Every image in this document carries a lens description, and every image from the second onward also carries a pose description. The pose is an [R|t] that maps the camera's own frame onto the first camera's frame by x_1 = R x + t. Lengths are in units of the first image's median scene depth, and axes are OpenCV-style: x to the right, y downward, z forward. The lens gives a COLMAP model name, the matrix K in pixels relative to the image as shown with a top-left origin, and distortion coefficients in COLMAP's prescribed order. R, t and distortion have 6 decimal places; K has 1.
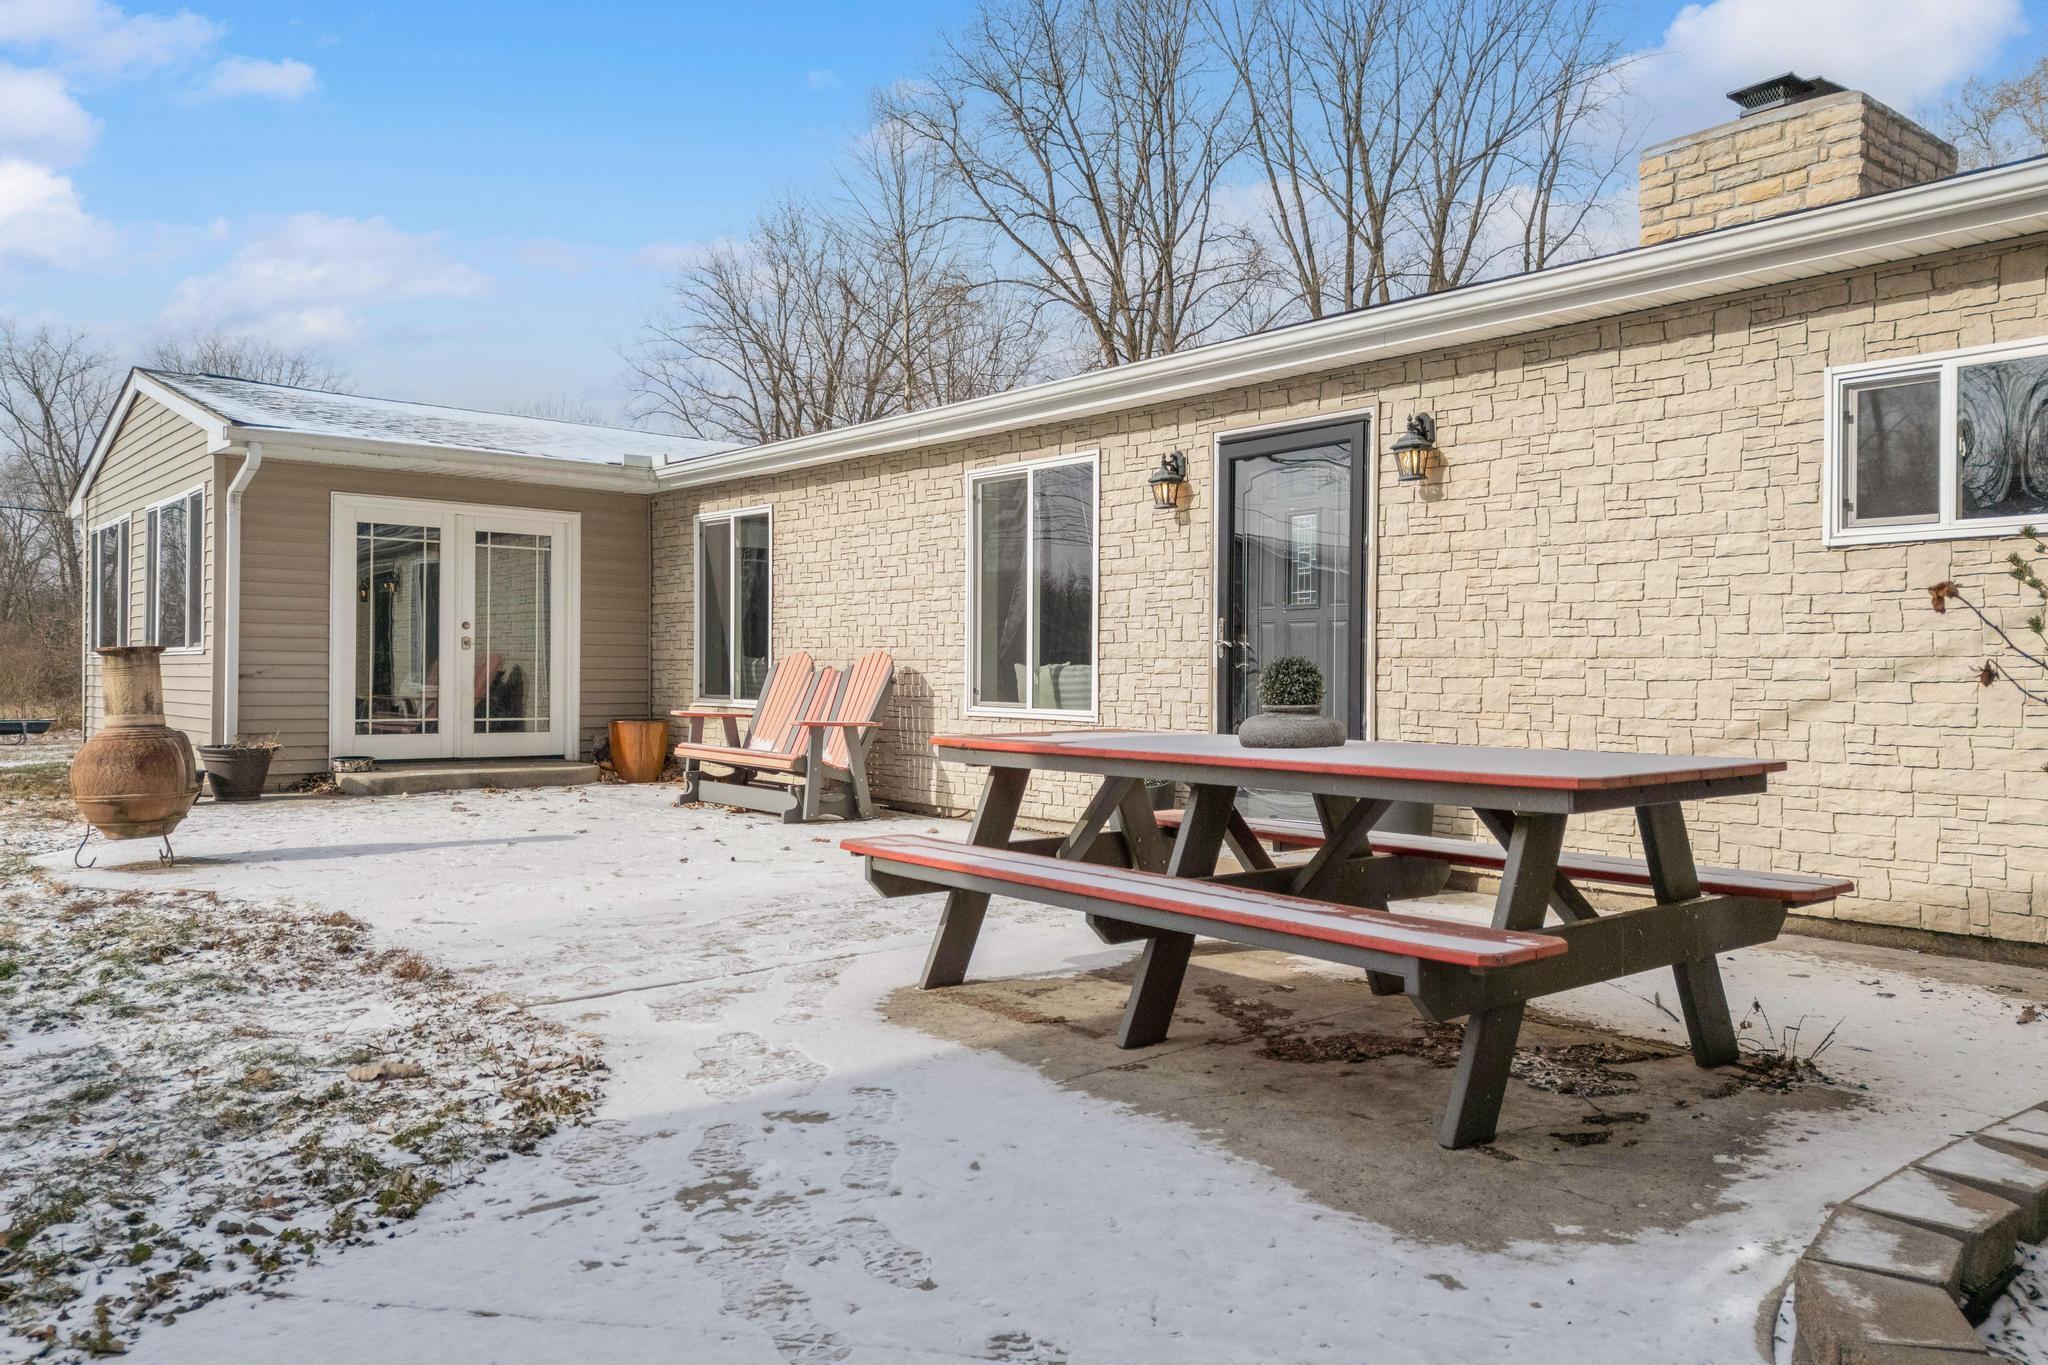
lens RADIAL K [[1504.3, 0, 1024.0], [0, 1504.3, 682.5], [0, 0, 1]] dist [0.087457, -0.070817]
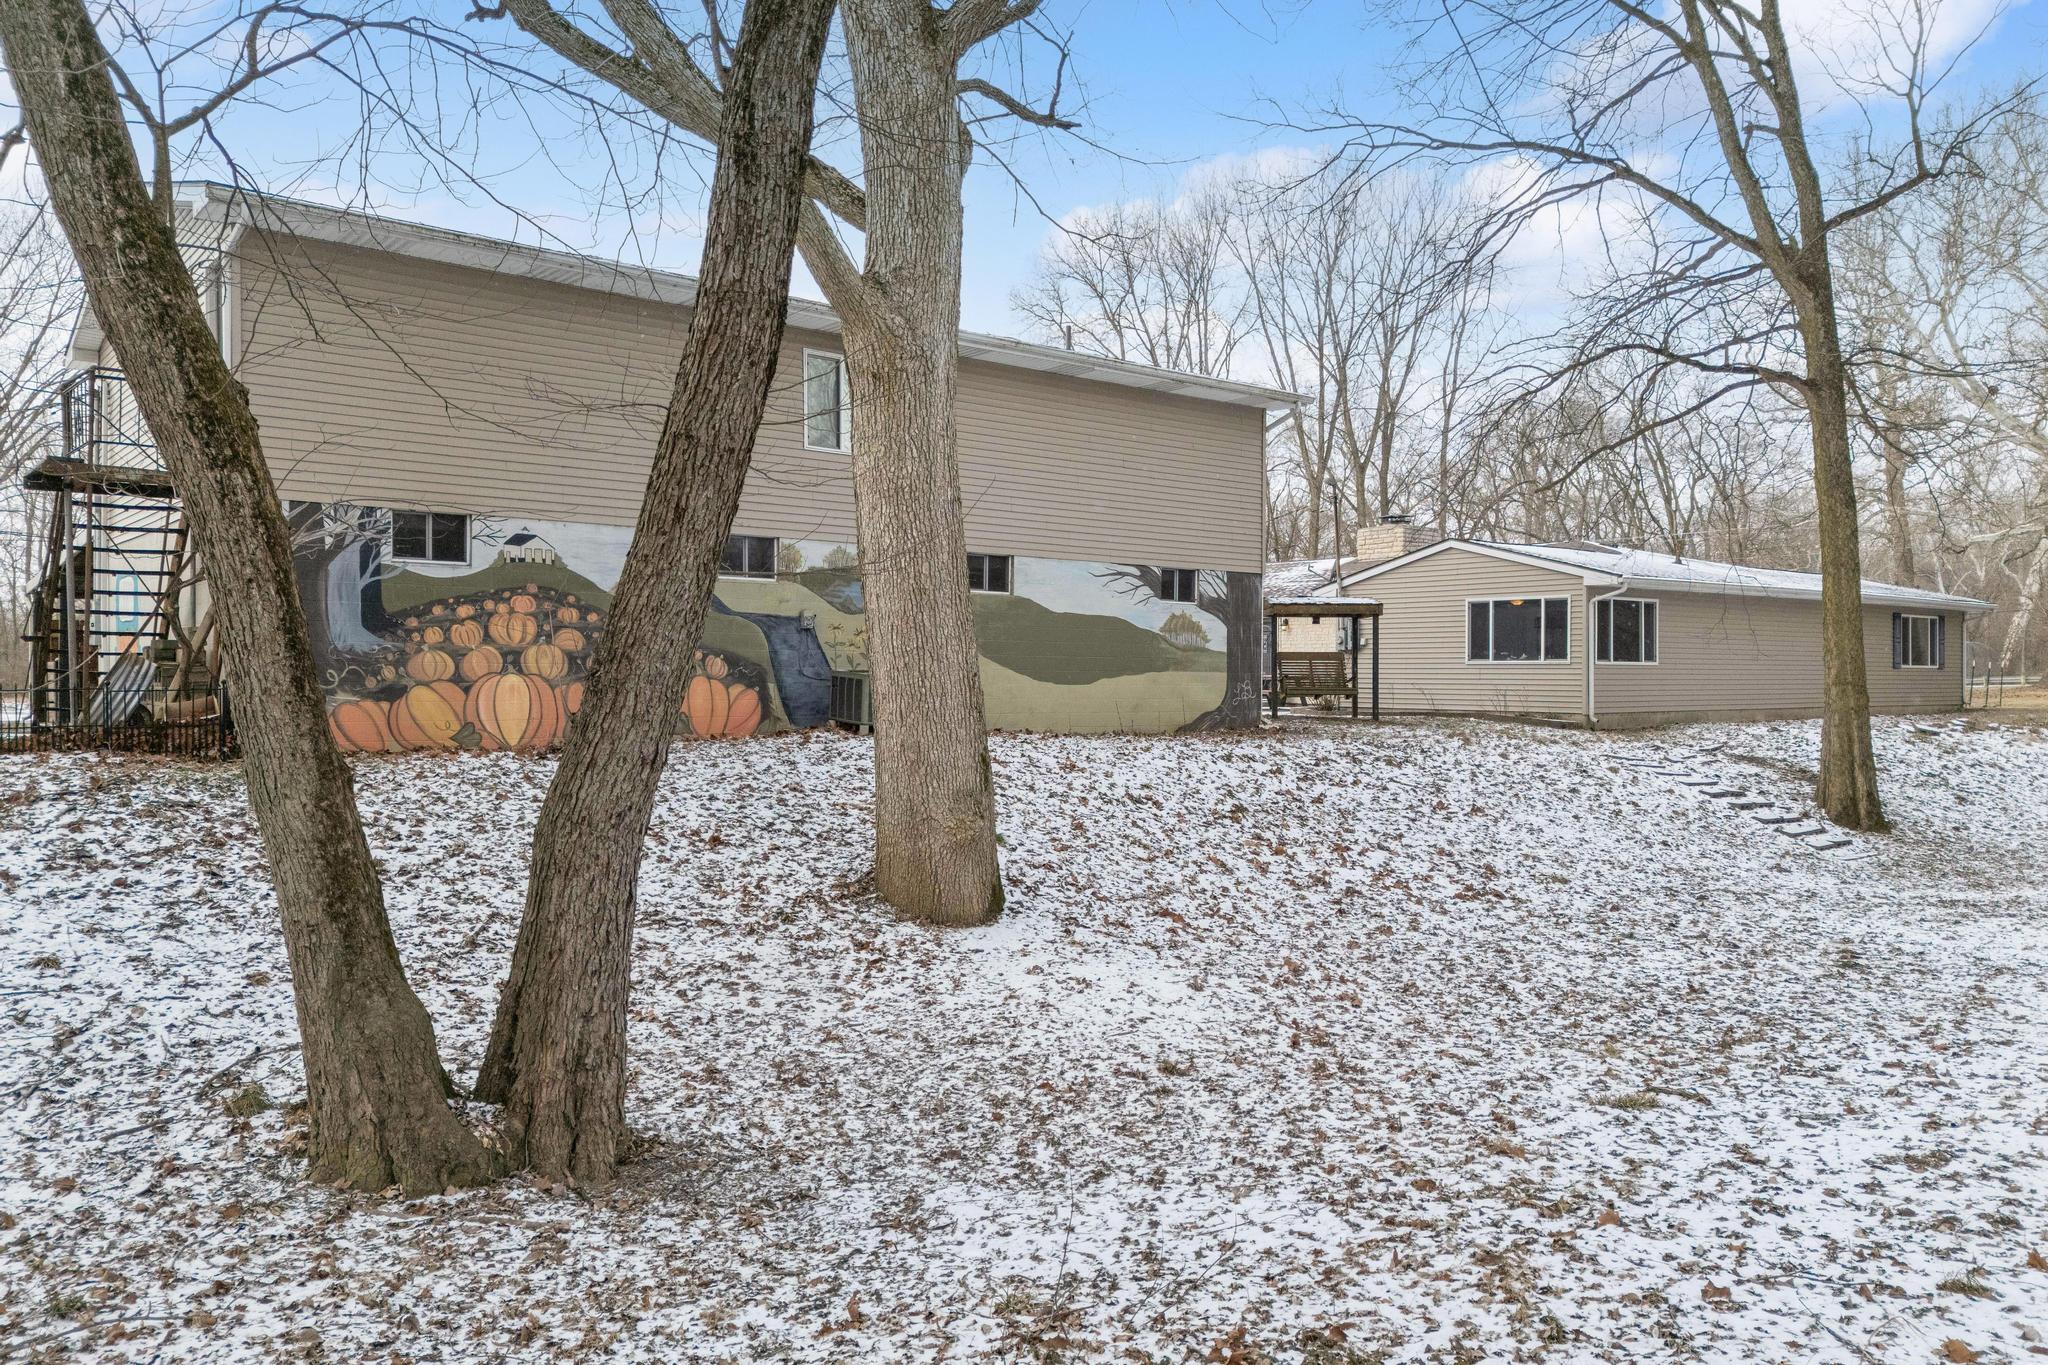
lens RADIAL K [[1504.3, 0, 1024.0], [0, 1504.3, 682.5], [0, 0, 1]] dist [0.087457, -0.070817]
pose [[0.999990, 0.000244, -0.004469, -0.070956], [-0.000241, 1.000000, 0.000736, 0.004393], [0.004469, -0.000735, 0.999990, -0.482960]]
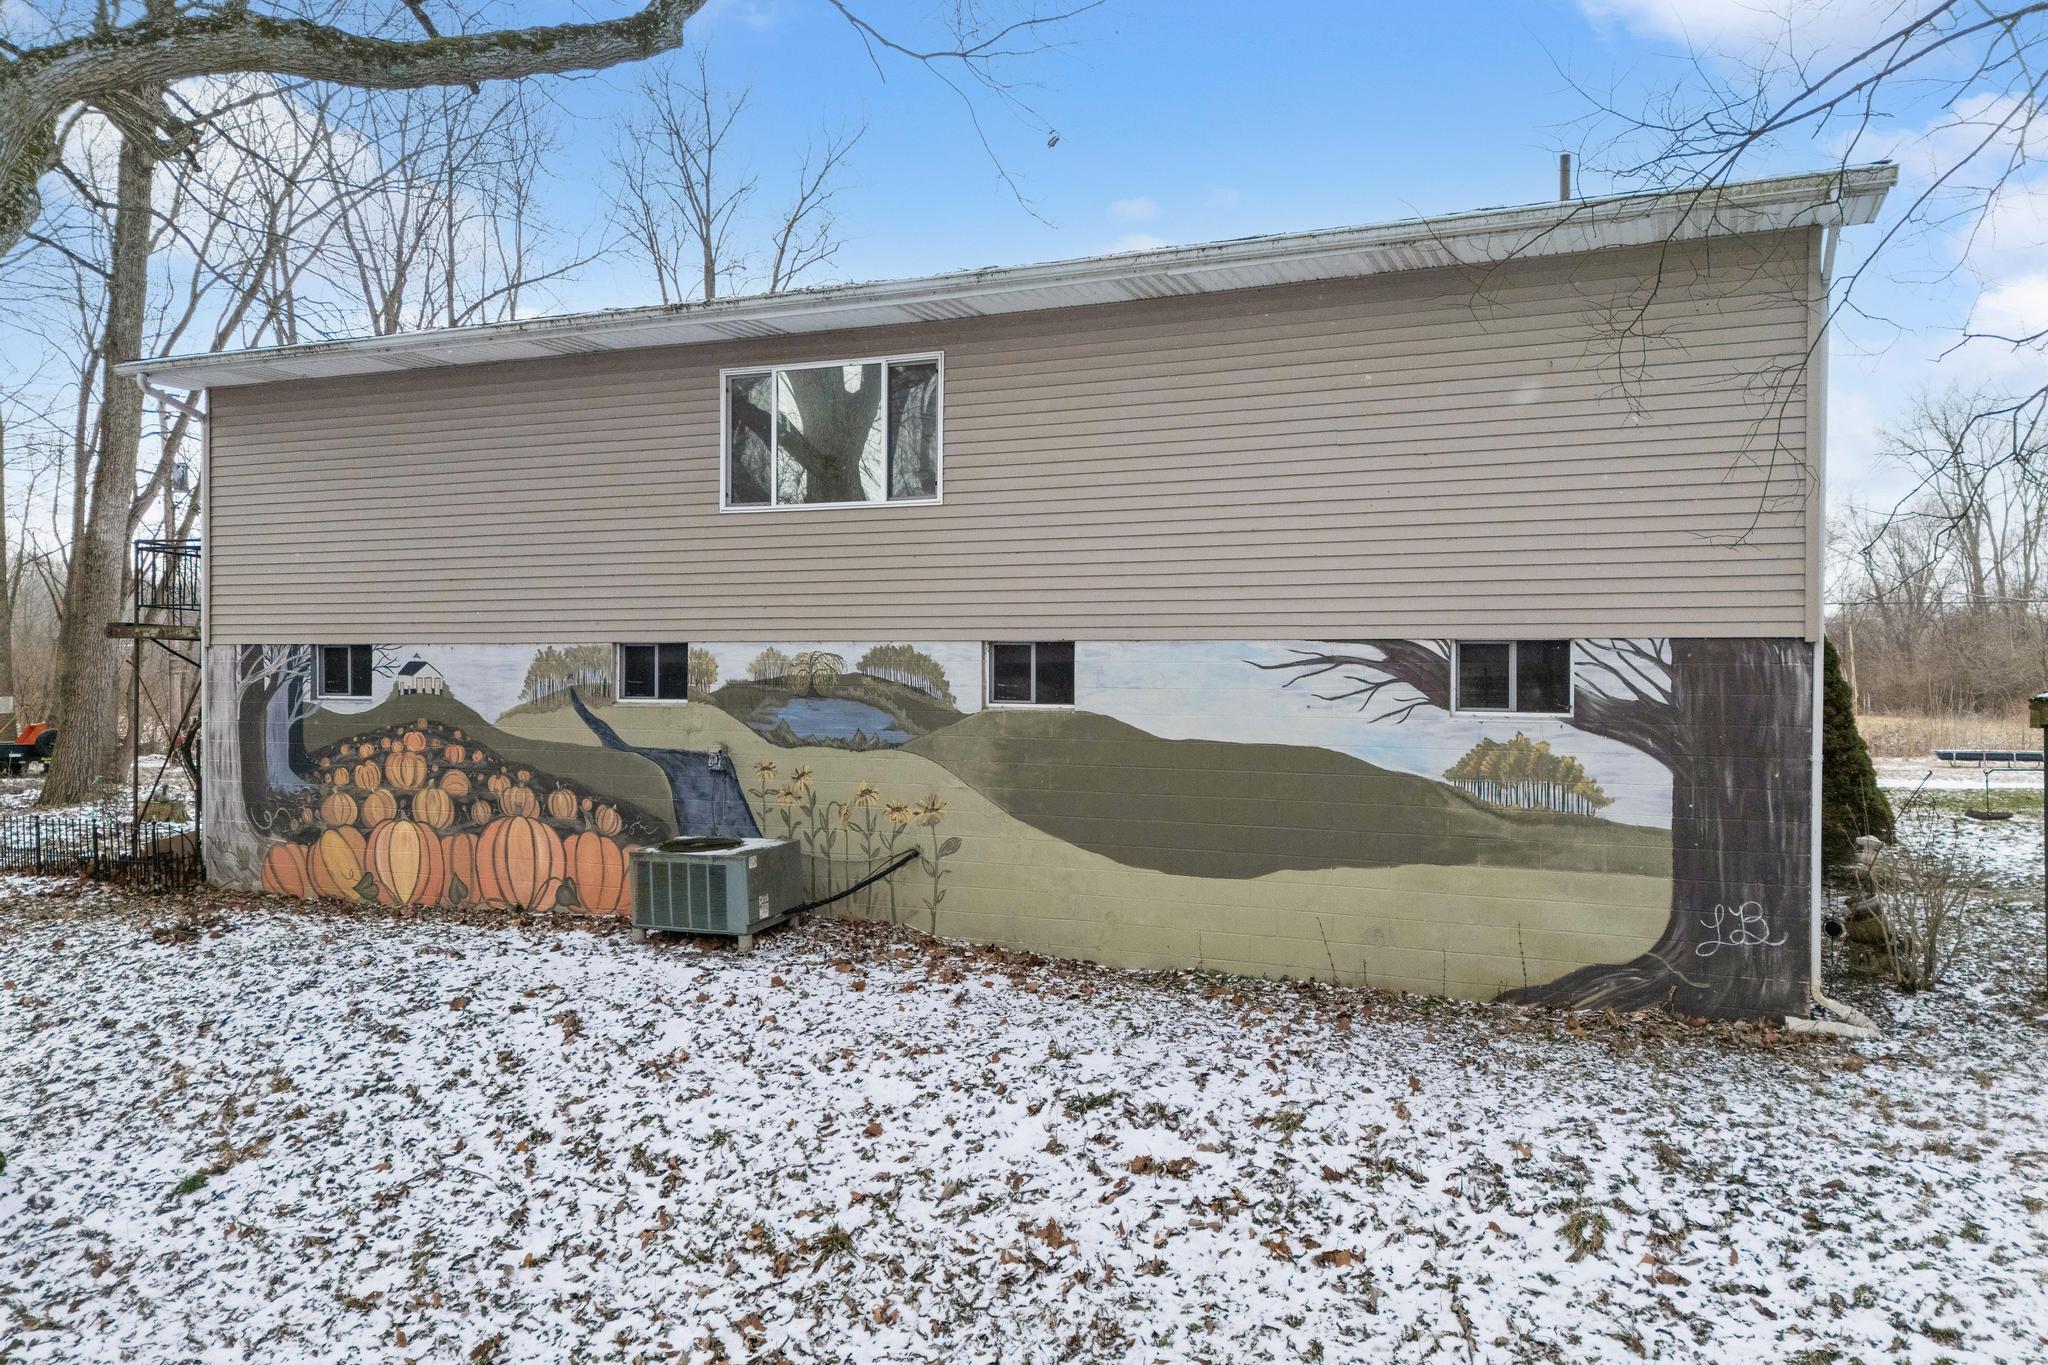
lens RADIAL K [[1504.3, 0, 1024.0], [0, 1504.3, 682.5], [0, 0, 1]] dist [0.087457, -0.070817]
pose [[0.451277, 0.001557, -0.892382, 0.091533], [-0.000973, 0.999999, 0.001253, -0.018658], [0.892383, 0.000303, 0.451278, -0.238540]]
